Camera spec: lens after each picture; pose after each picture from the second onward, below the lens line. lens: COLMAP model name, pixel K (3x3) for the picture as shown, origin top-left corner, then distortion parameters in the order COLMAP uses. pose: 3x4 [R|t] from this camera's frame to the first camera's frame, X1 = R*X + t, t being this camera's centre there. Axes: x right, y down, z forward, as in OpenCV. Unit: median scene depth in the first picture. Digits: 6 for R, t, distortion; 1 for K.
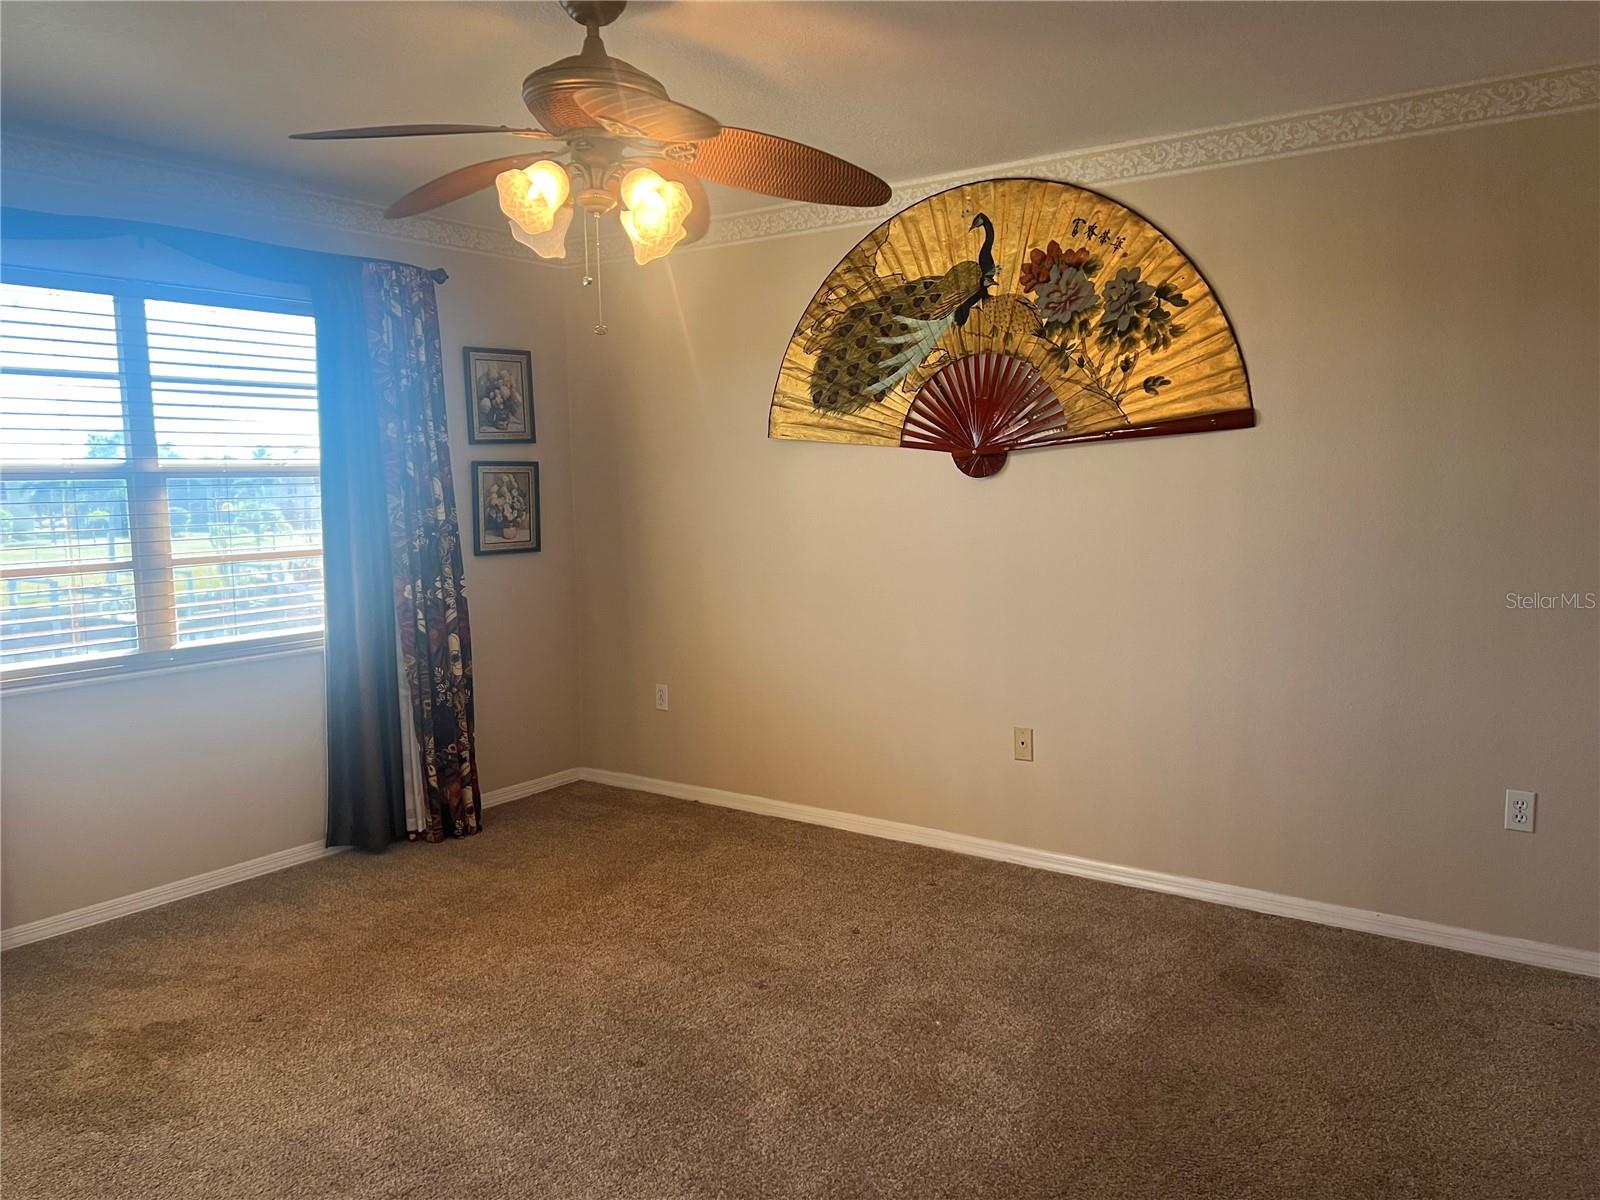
lens RADIAL K [[1199.9, 0, 813.8], [0, 1199.9, 598.8], [0, 0, 1]] dist [0.059381, -0.071161]
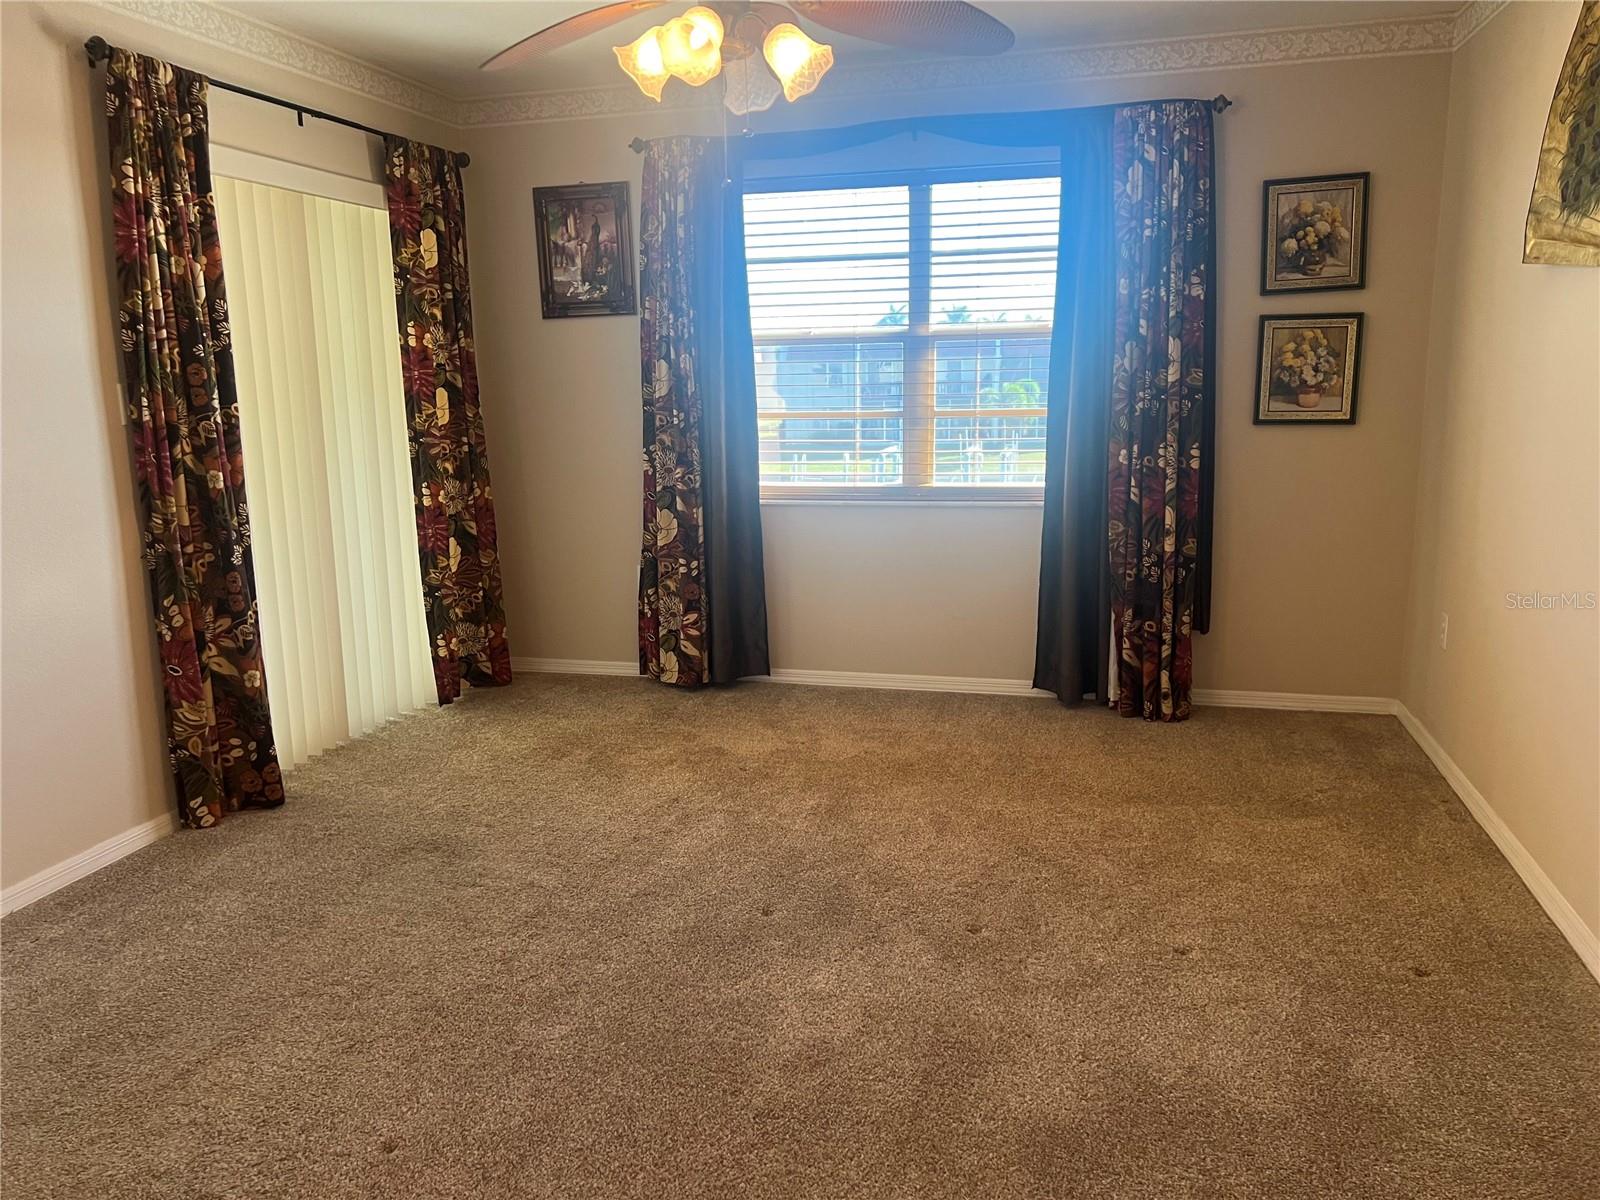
lens RADIAL K [[1199.9, 0, 811.1], [0, 1199.9, 596.8], [0, 0, 1]] dist [0.059381, -0.071161]
pose [[0.353567, 0.183969, -0.917140, 0.484400], [-0.085101, 0.982730, 0.164318, -0.032793], [0.931530, 0.019952, 0.363116, 0.417246]]
